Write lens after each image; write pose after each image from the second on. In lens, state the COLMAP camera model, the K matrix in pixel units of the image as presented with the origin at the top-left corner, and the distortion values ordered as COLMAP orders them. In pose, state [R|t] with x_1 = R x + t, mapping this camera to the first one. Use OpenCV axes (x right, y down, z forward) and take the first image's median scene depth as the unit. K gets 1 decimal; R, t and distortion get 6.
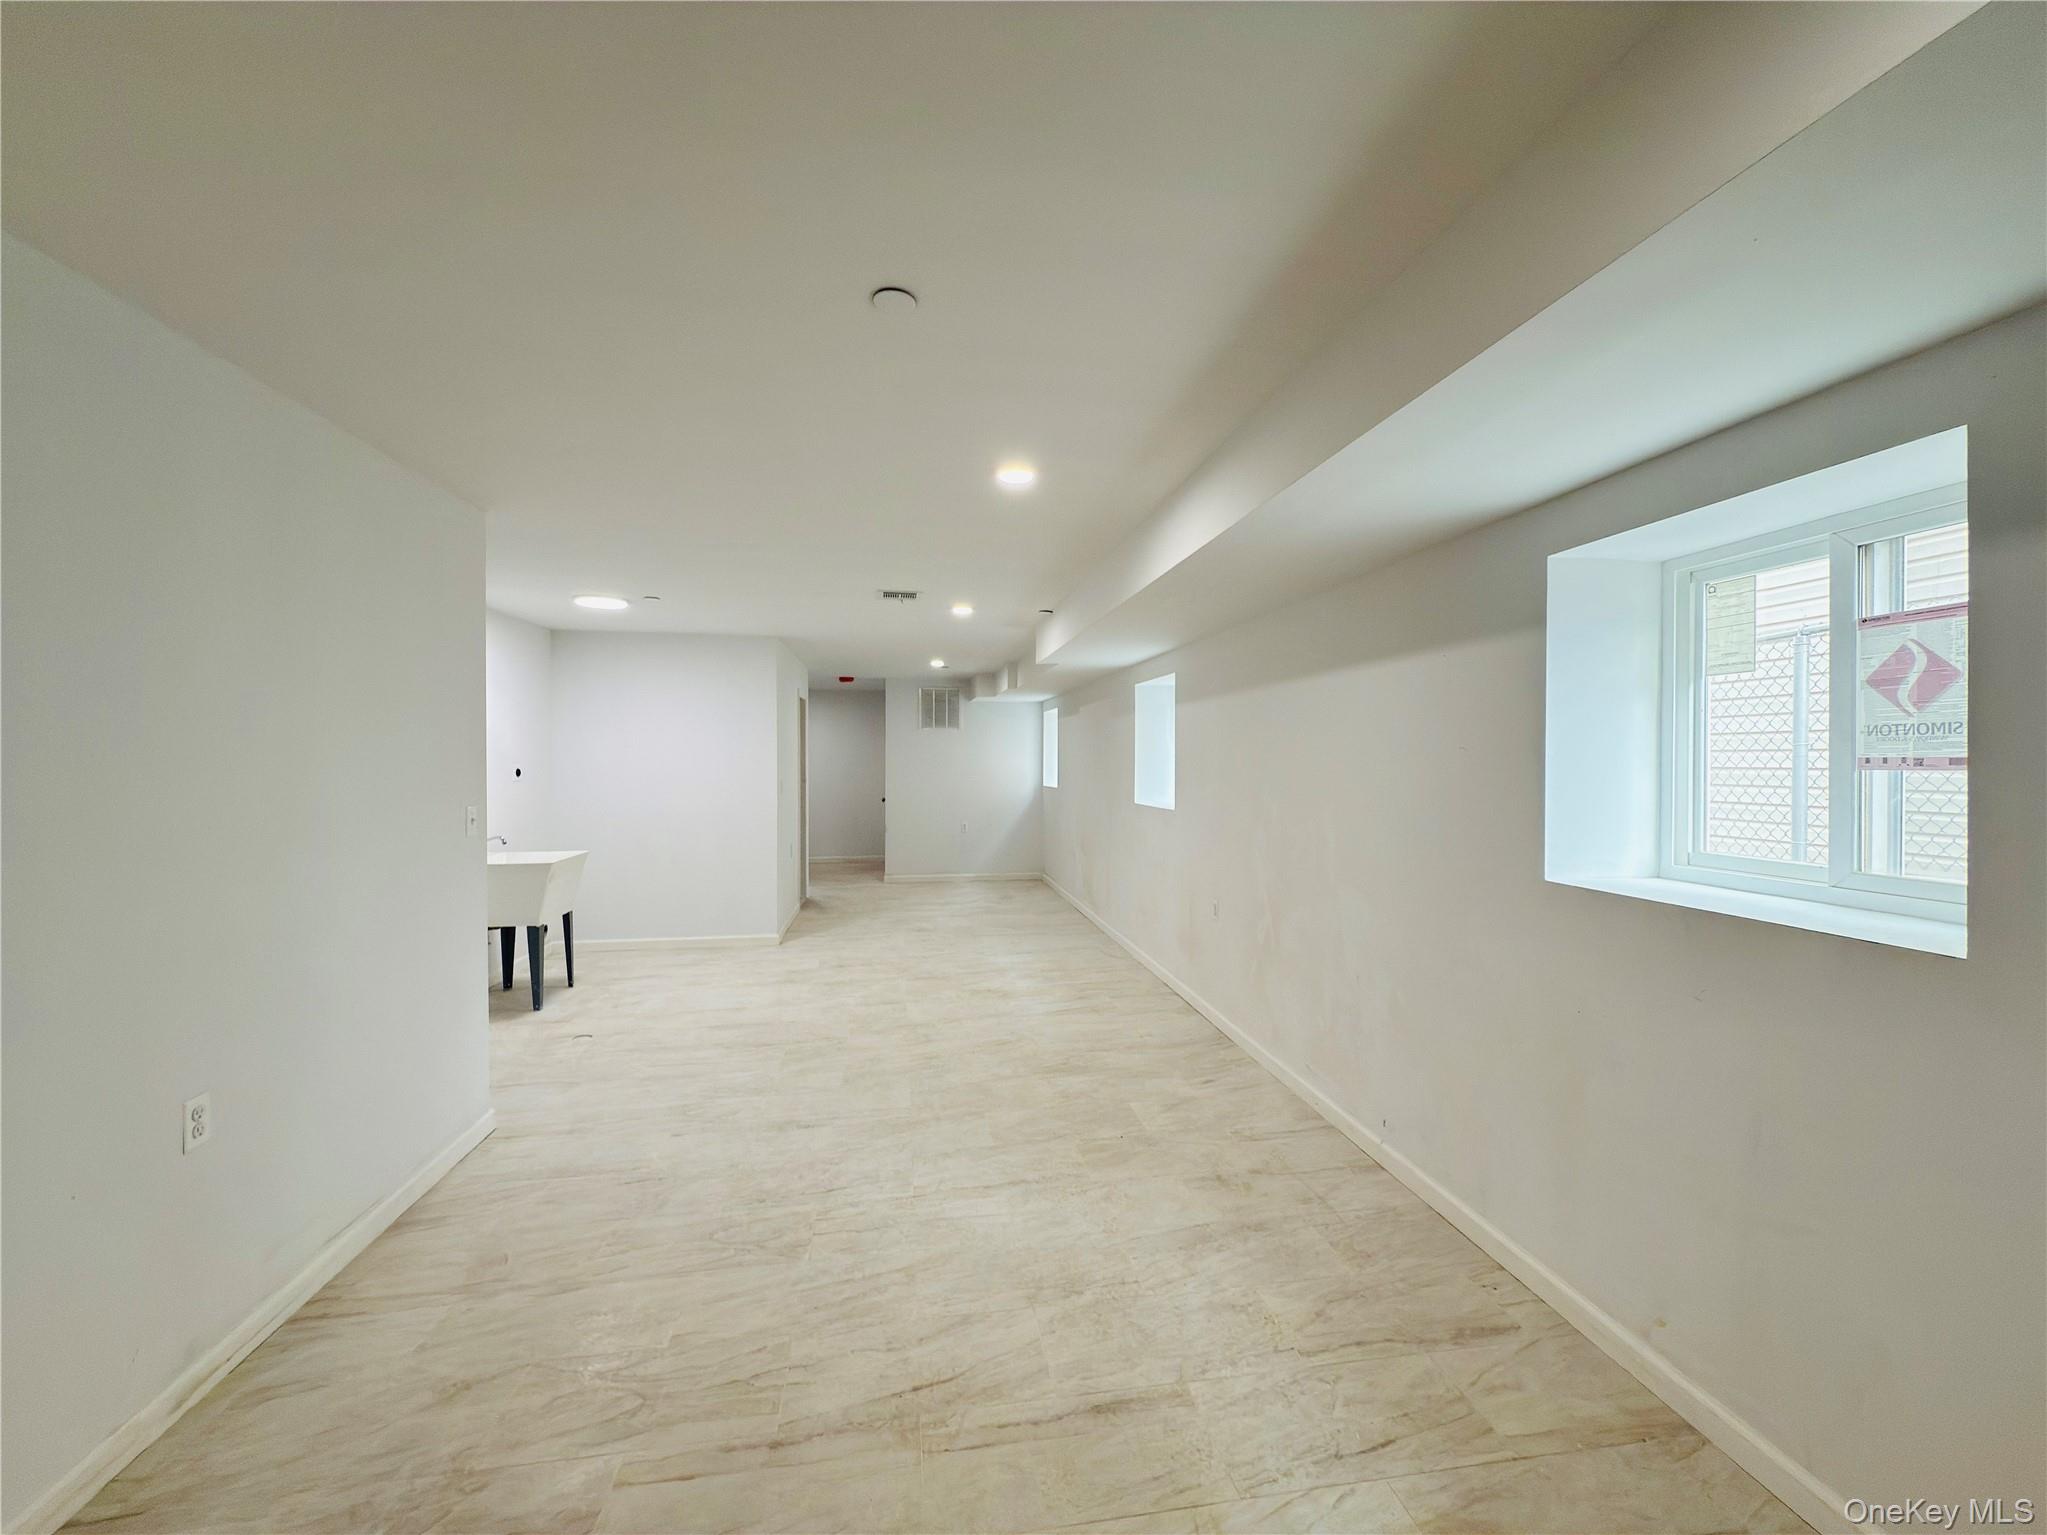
lens RADIAL K [[817.4, 0, 1027.7], [0, 817.4, 768.8], [0, 0, 1]] dist [0.000884, 0.000250]
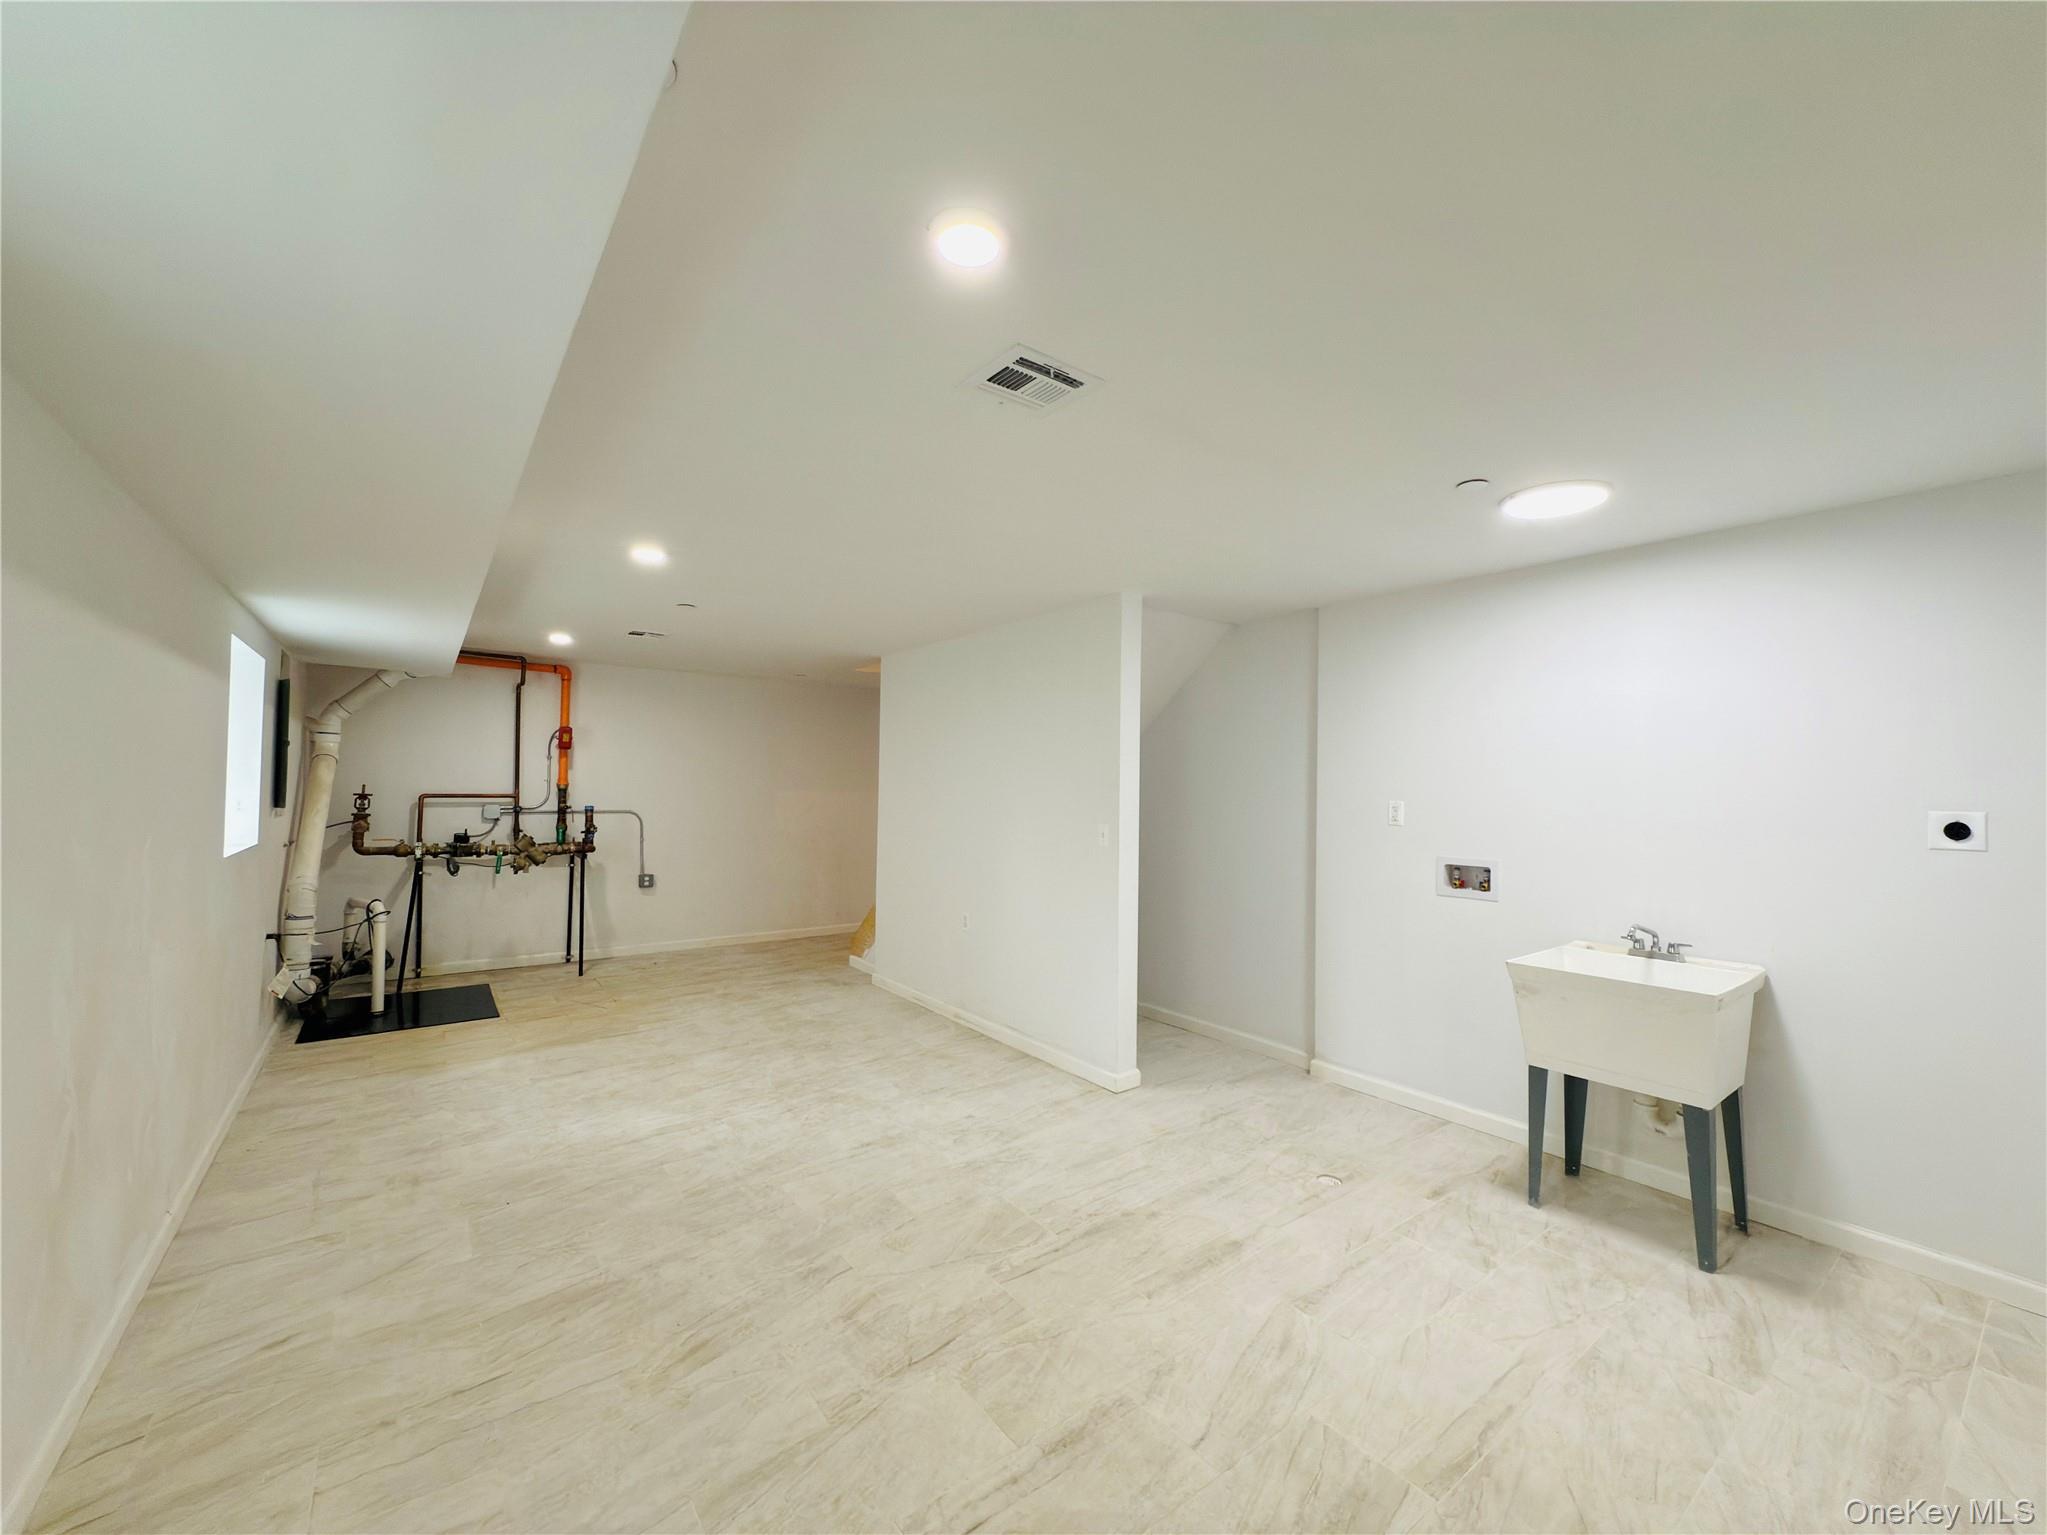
lens RADIAL K [[817.4, 0, 1027.7], [0, 817.4, 768.8], [0, 0, 1]] dist [0.000884, 0.000250]
pose [[-0.883408, -0.027115, -0.467820, 0.043101], [-0.021935, 0.999623, -0.016517, -0.017465], [0.468092, -0.004330, -0.883669, 1.977189]]
